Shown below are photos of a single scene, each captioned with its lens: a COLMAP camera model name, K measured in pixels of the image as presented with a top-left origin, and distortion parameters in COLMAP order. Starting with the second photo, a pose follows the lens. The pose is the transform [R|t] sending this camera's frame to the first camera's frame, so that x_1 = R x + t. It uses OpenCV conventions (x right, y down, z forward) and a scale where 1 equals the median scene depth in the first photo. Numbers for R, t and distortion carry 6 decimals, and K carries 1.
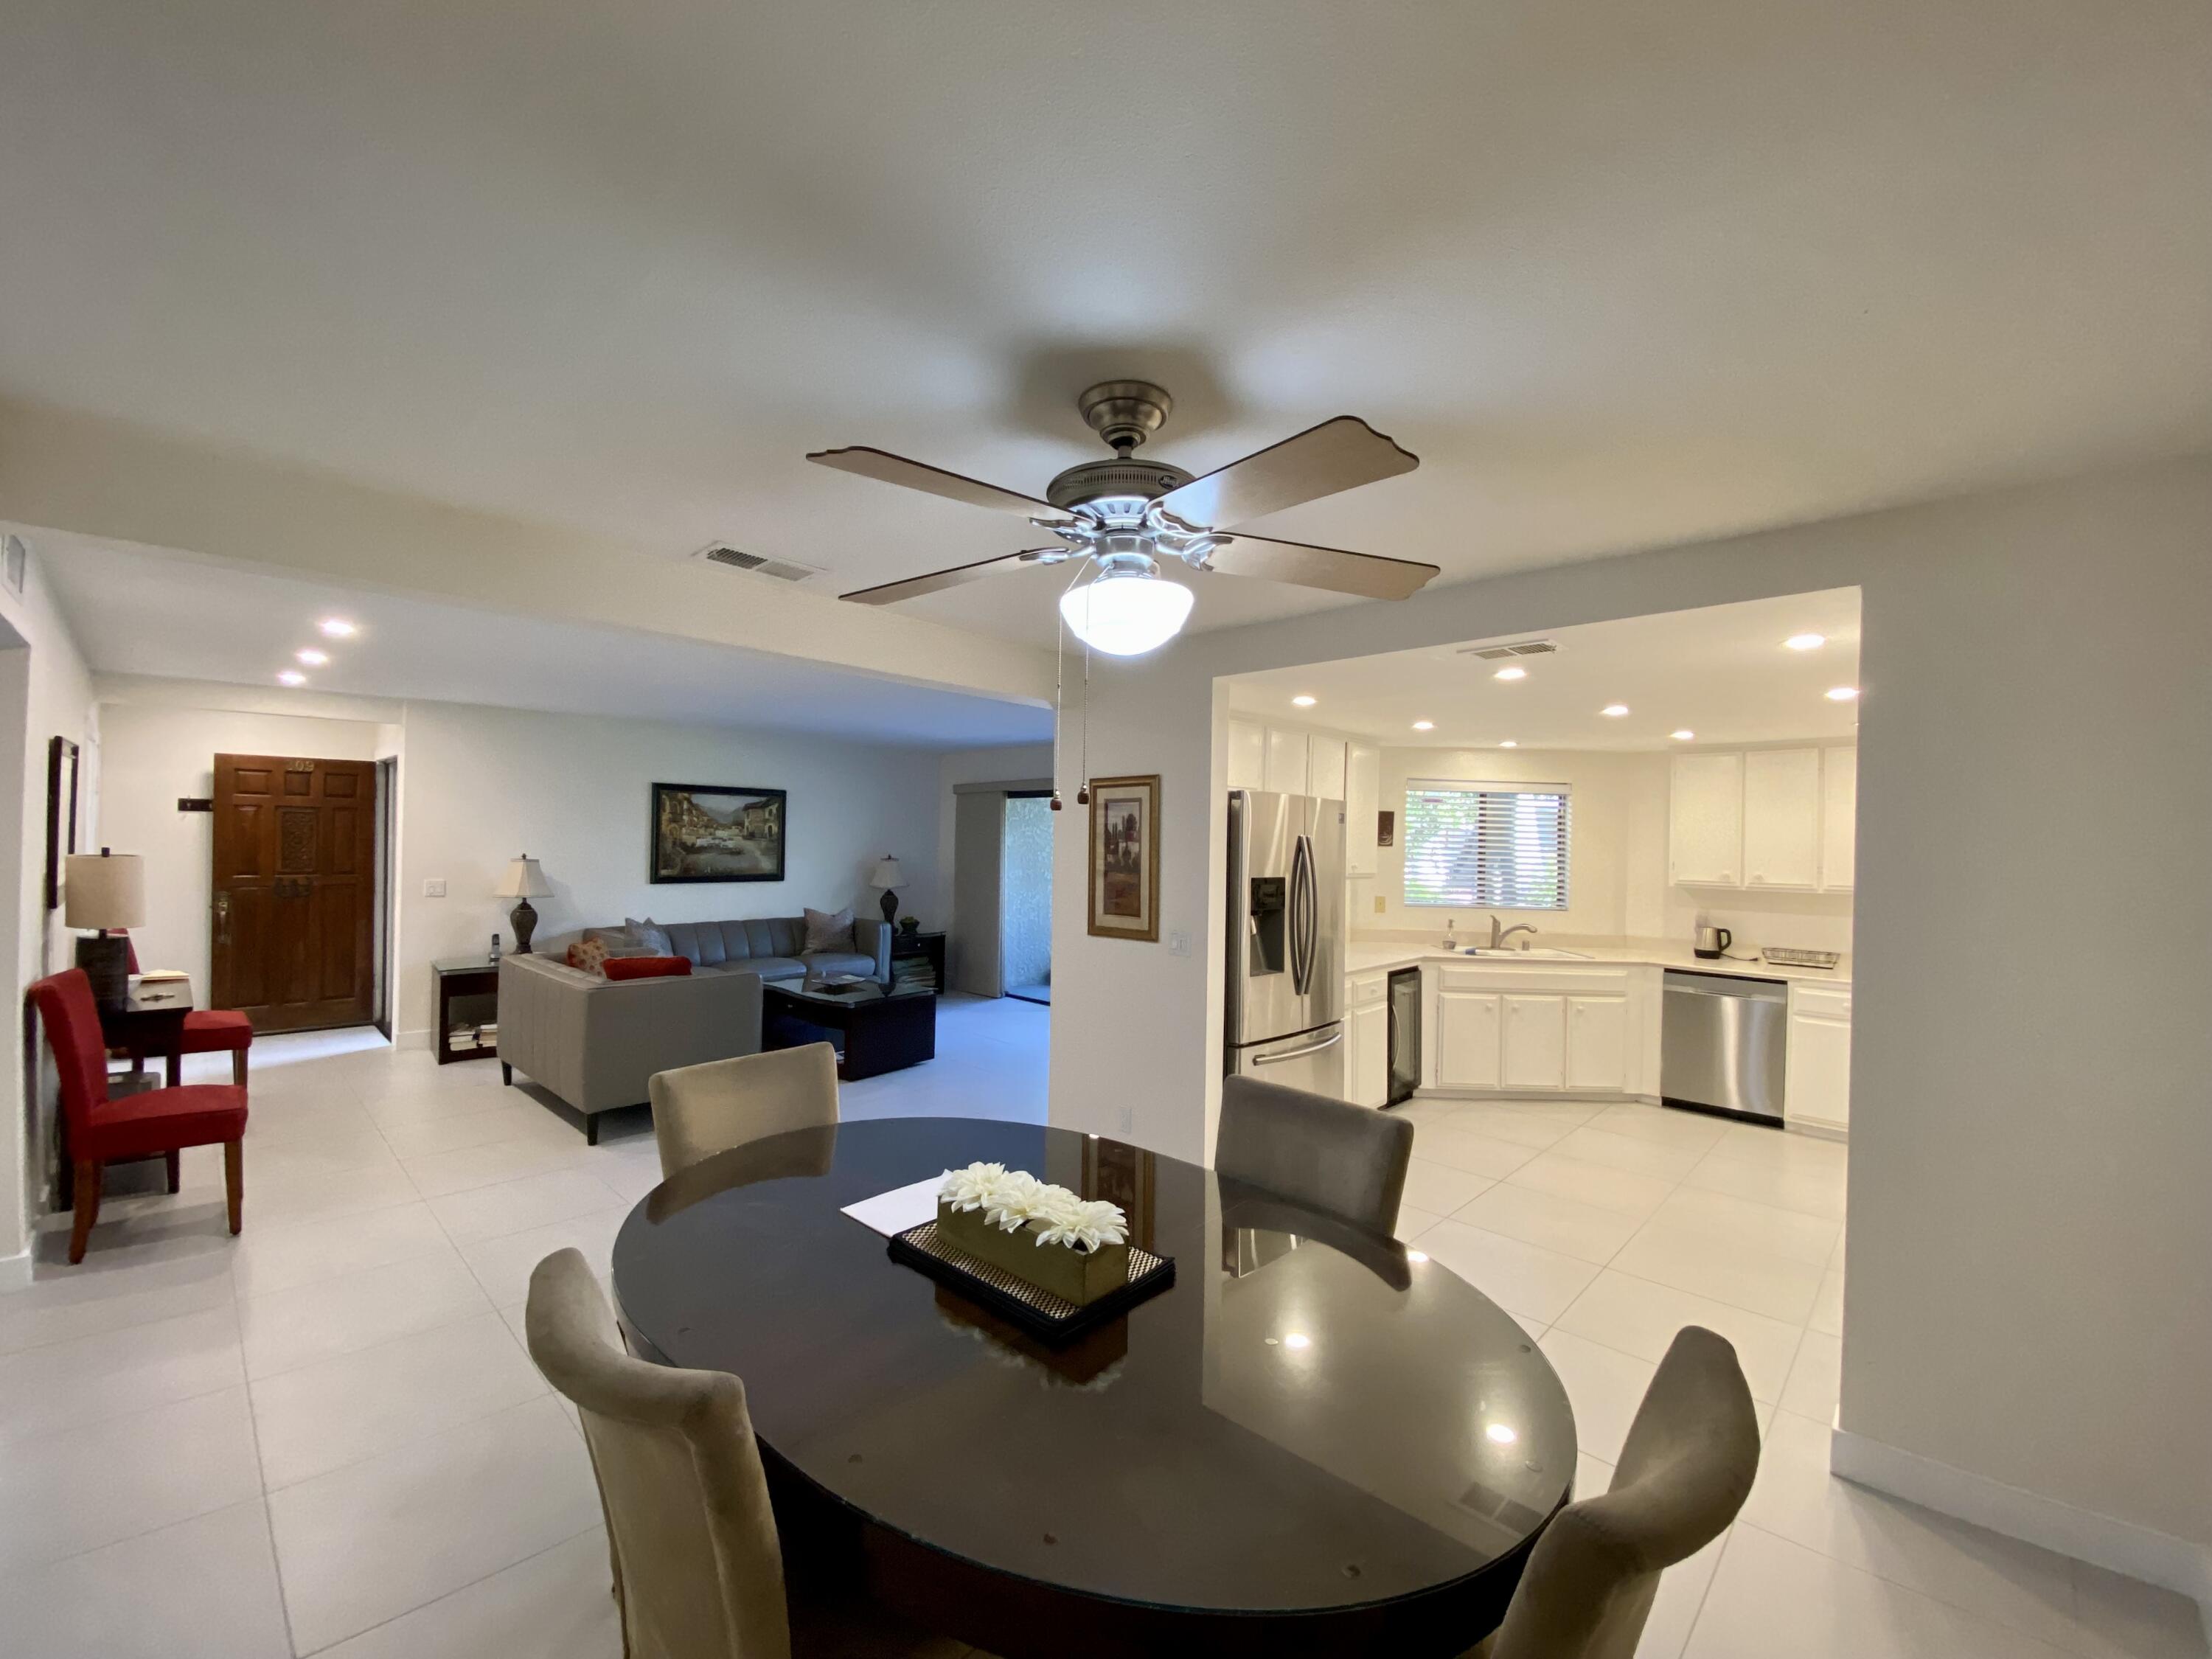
lens RADIAL K [[889.9, 0, 1106.0], [0, 889.9, 829.5], [0, 0, 1]] dist [0.034576, -0.021670]
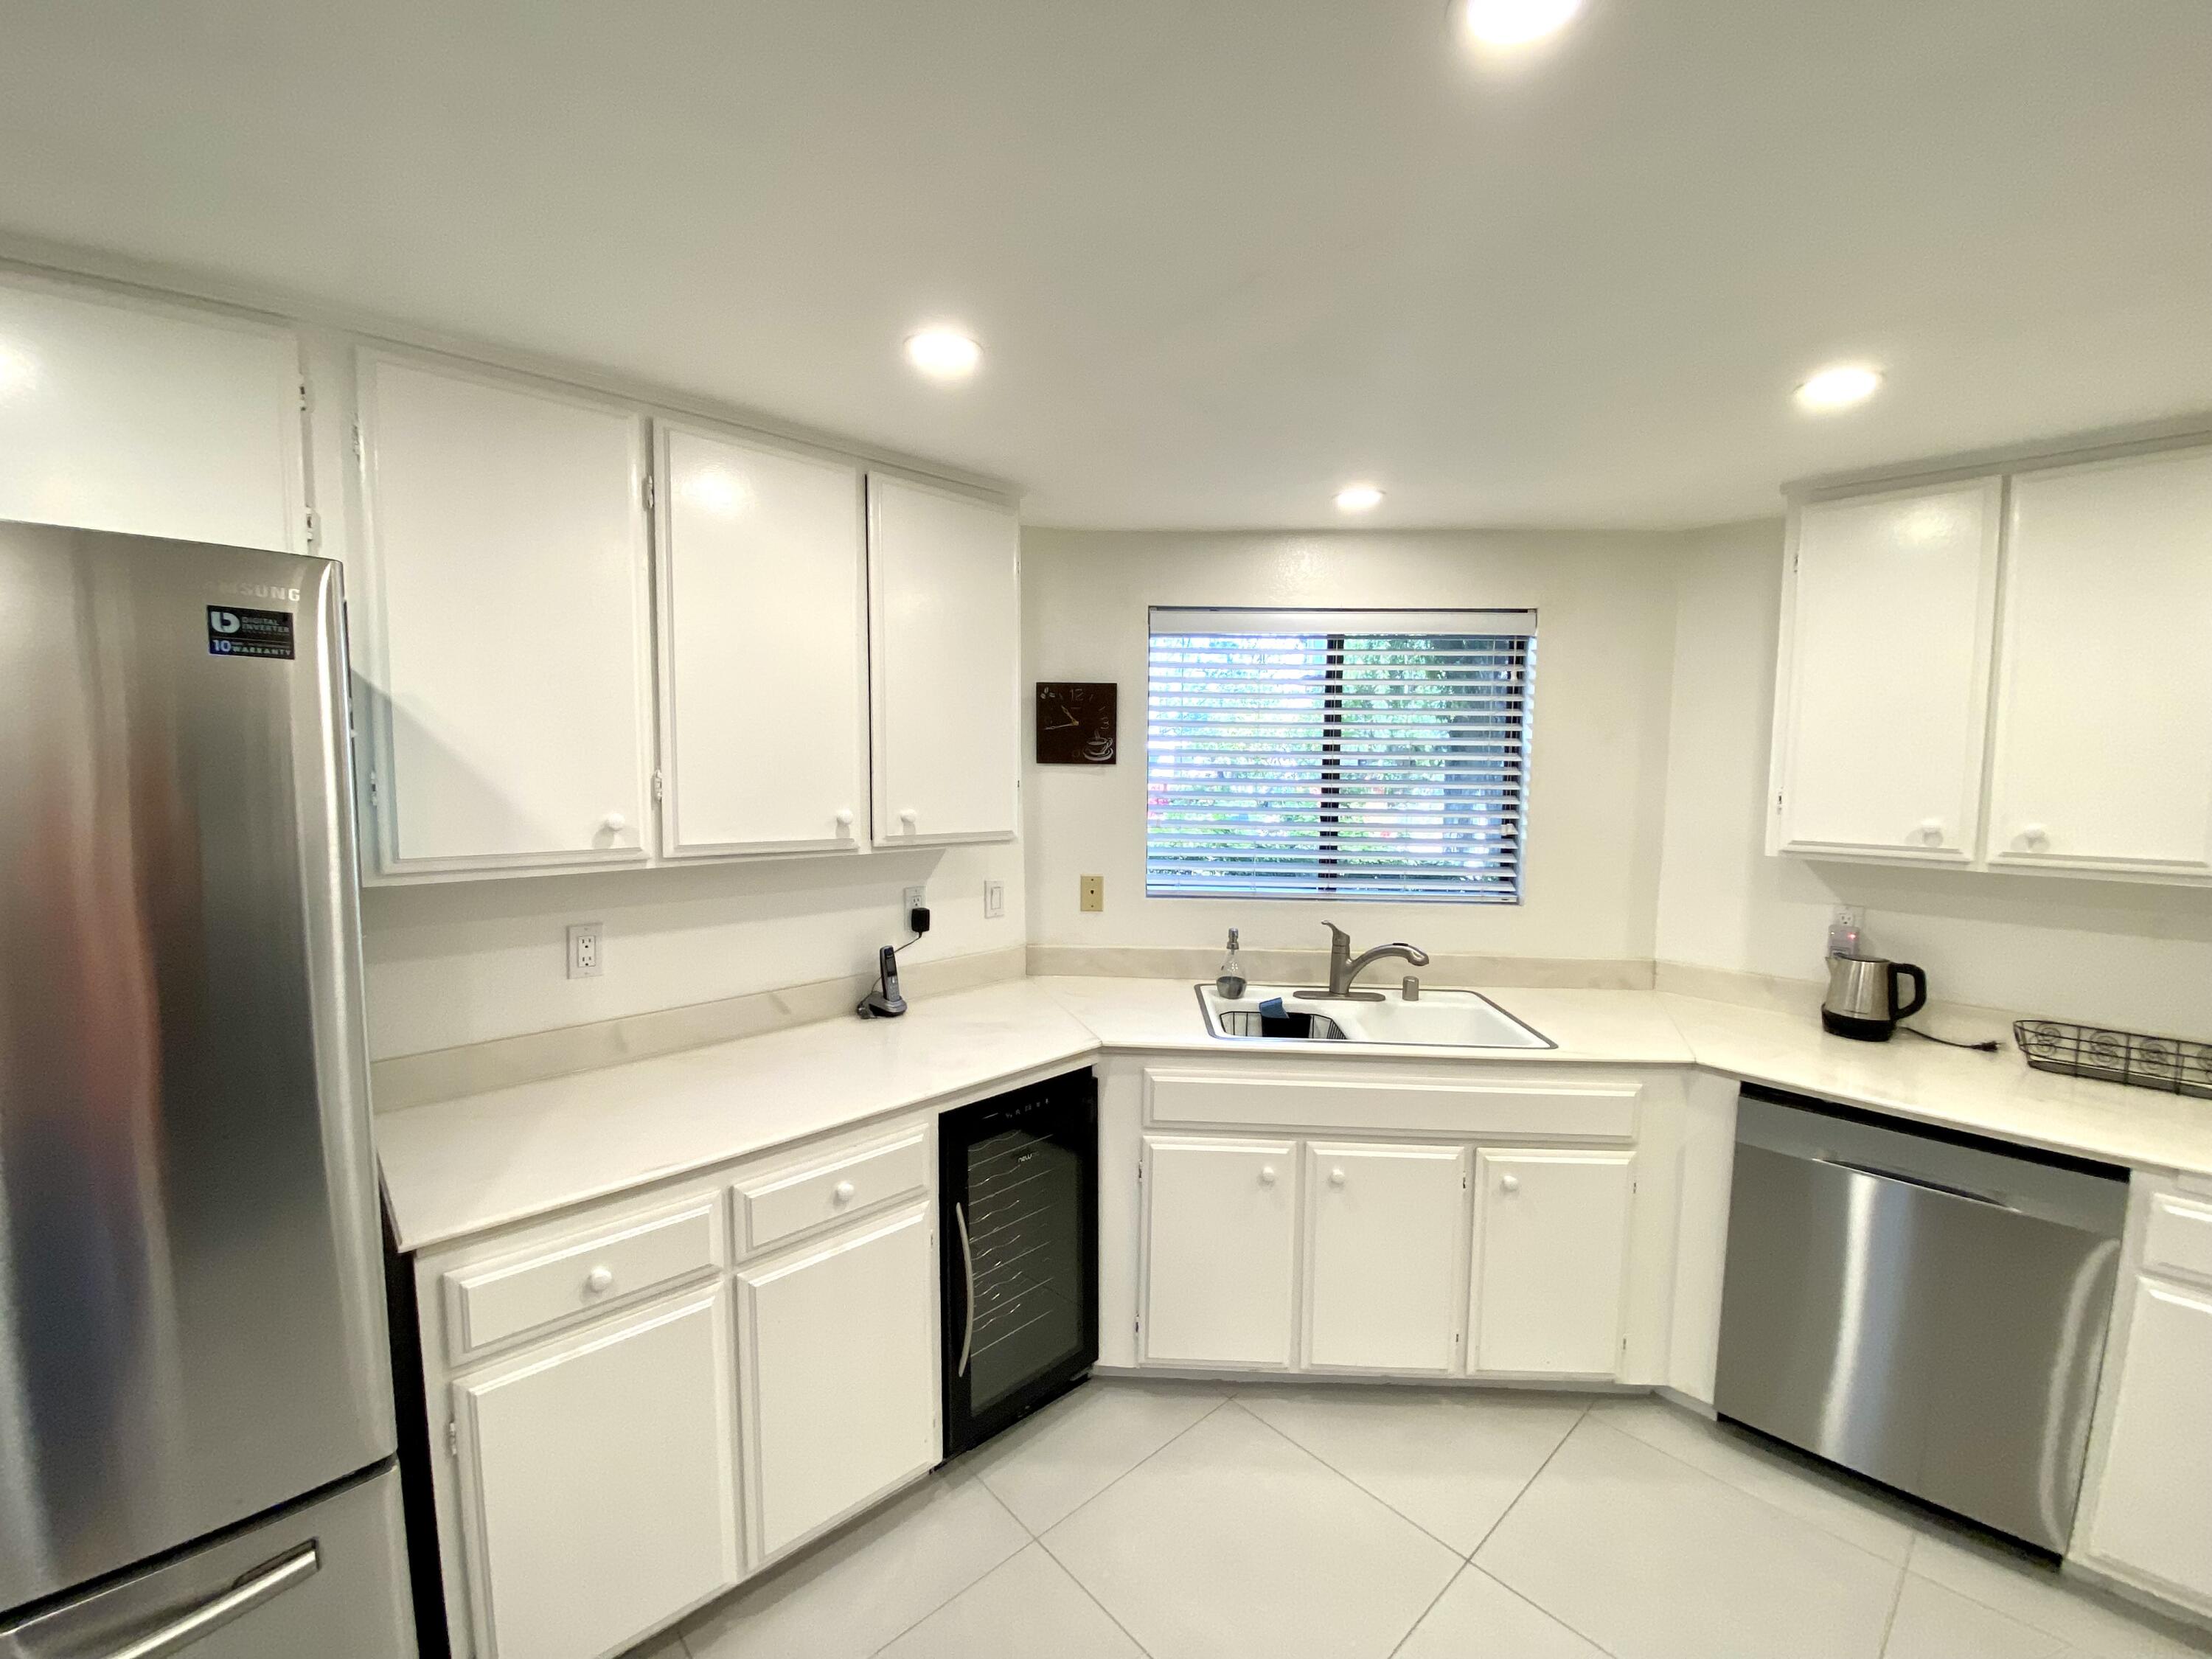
lens RADIAL K [[886.2, 0, 1106.0], [0, 886.2, 829.5], [0, 0, 1]] dist [0.036337, -0.028943]
pose [[0.997601, -0.009765, -0.068533, 0.382544], [0.015845, 0.995929, 0.088736, 0.013619], [0.067388, -0.089609, 0.993695, 0.619569]]
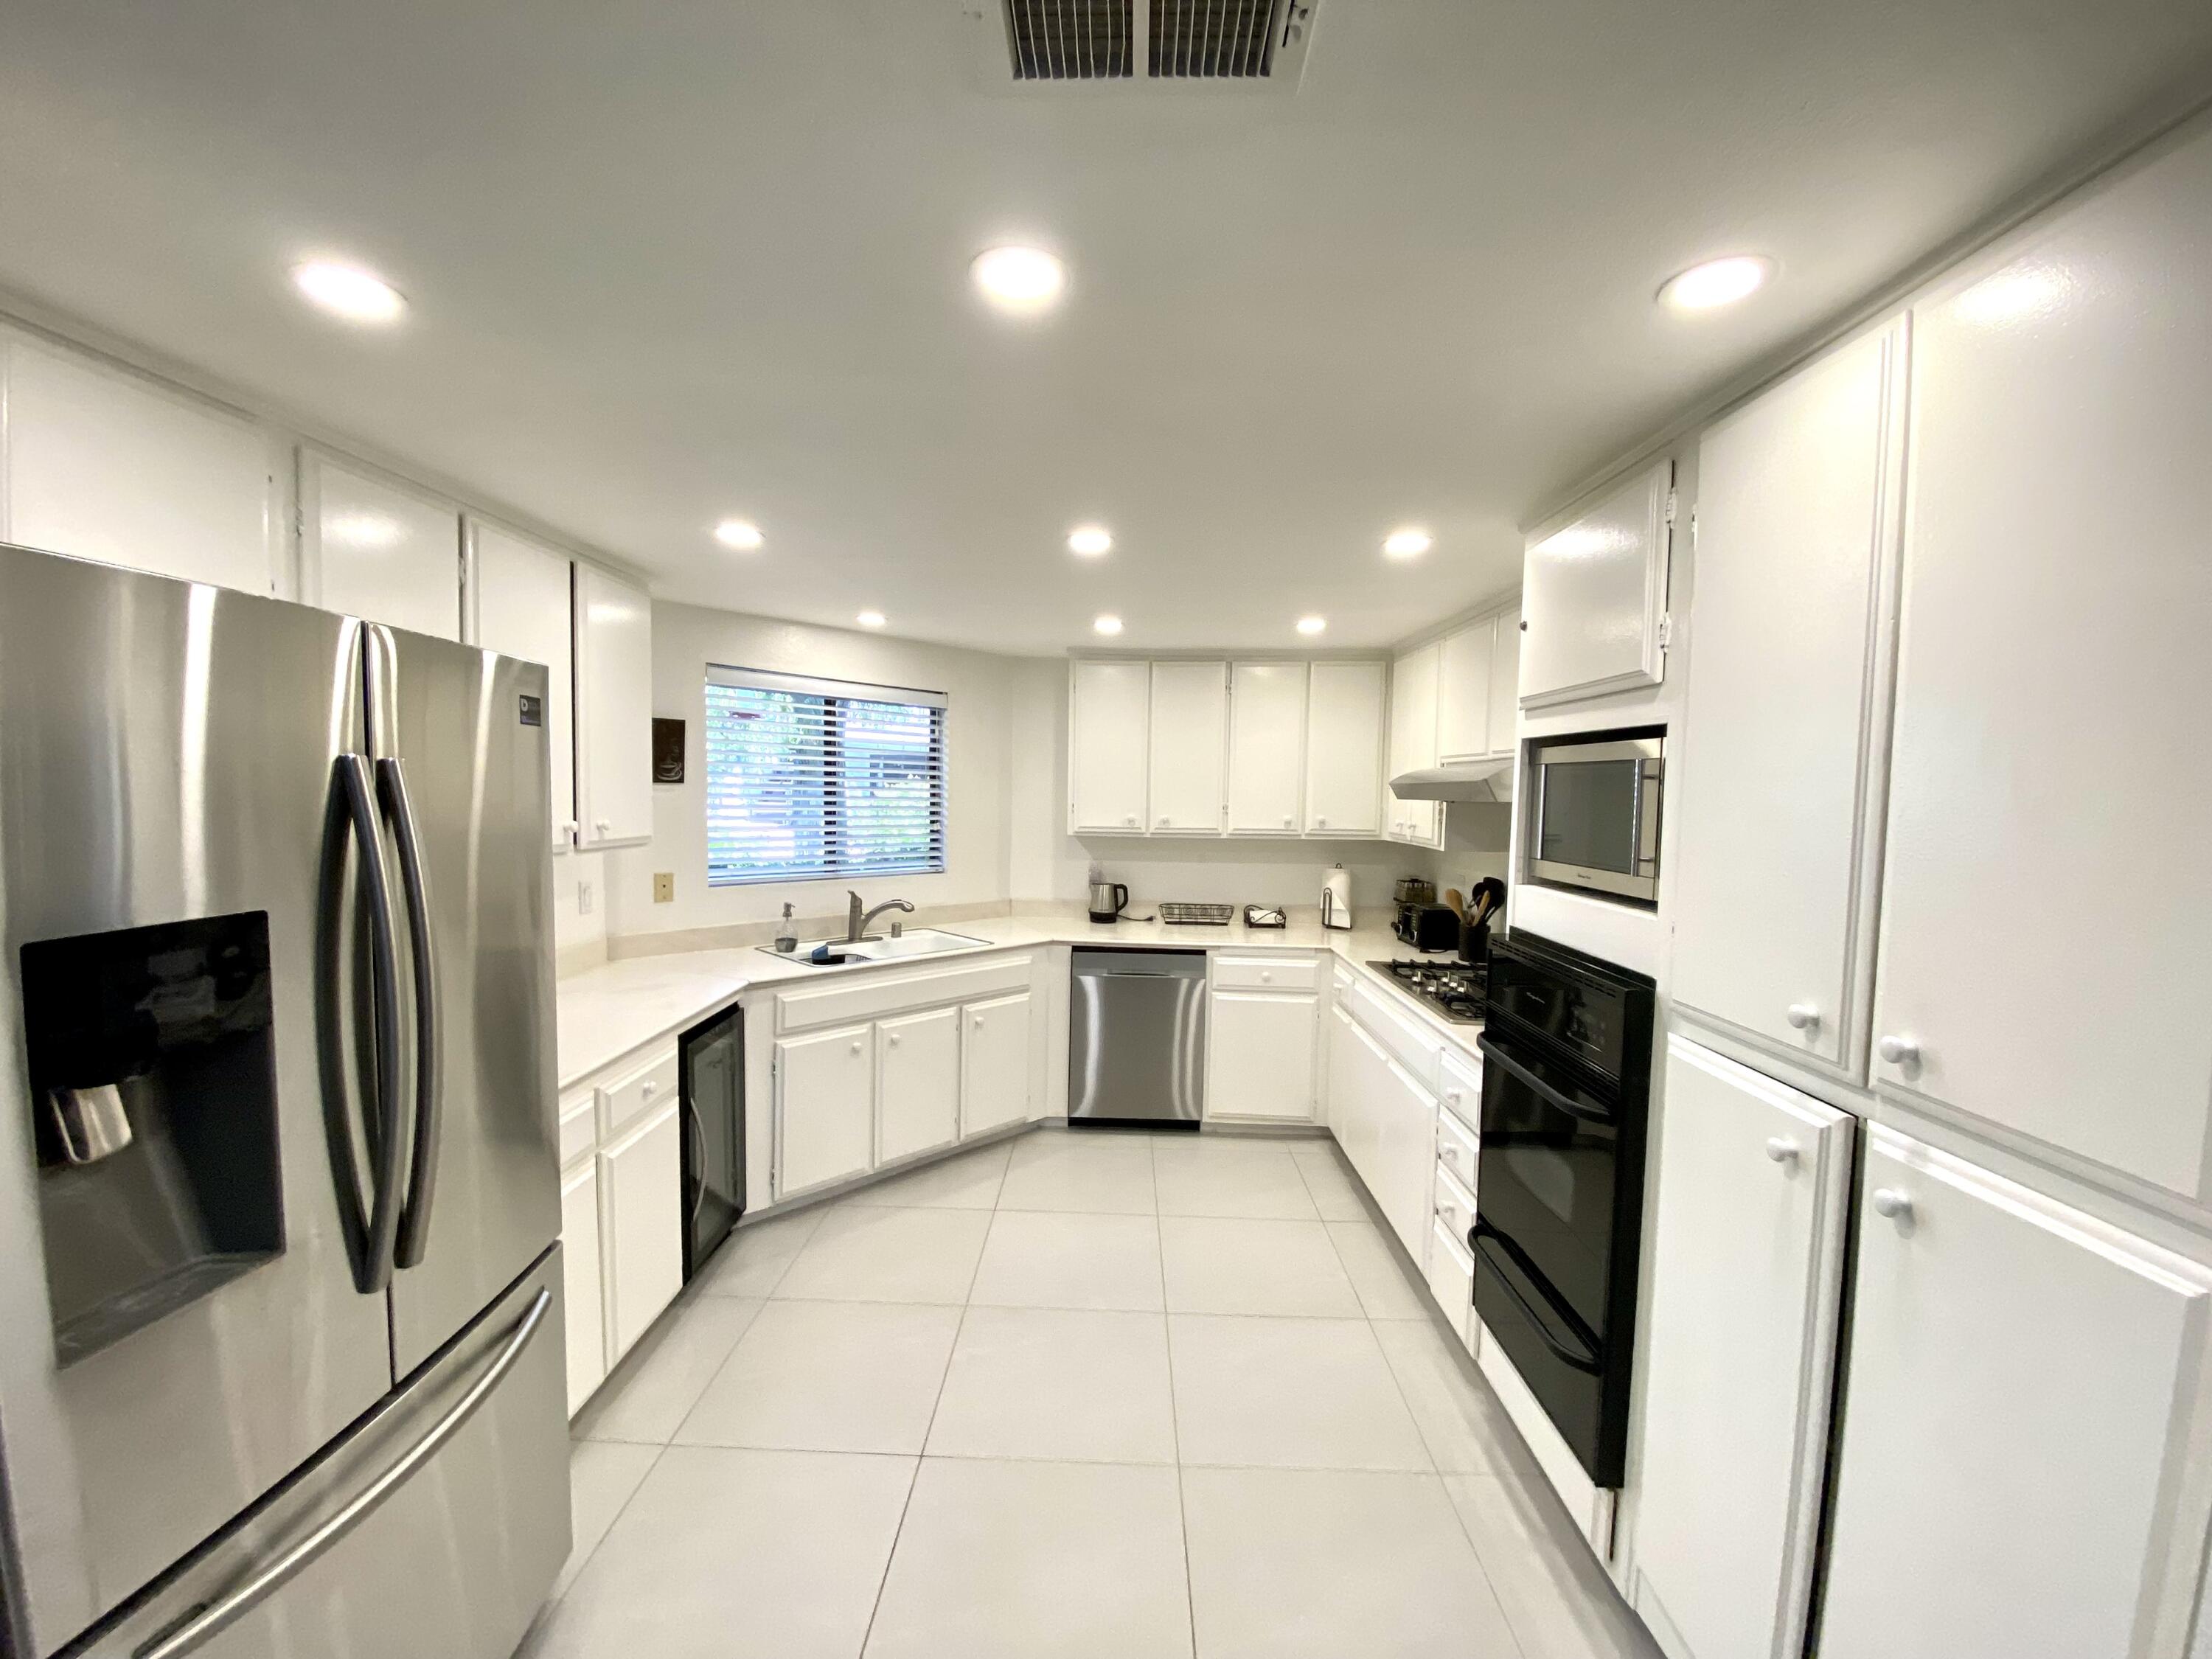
lens RADIAL K [[886.2, 0, 1106.0], [0, 886.2, 829.5], [0, 0, 1]] dist [0.036337, -0.028943]
pose [[0.732193, -0.041871, 0.679809, 0.145166], [-0.012756, 0.997091, 0.075152, 0.002386], [-0.680978, -0.063697, 0.729529, 0.447740]]
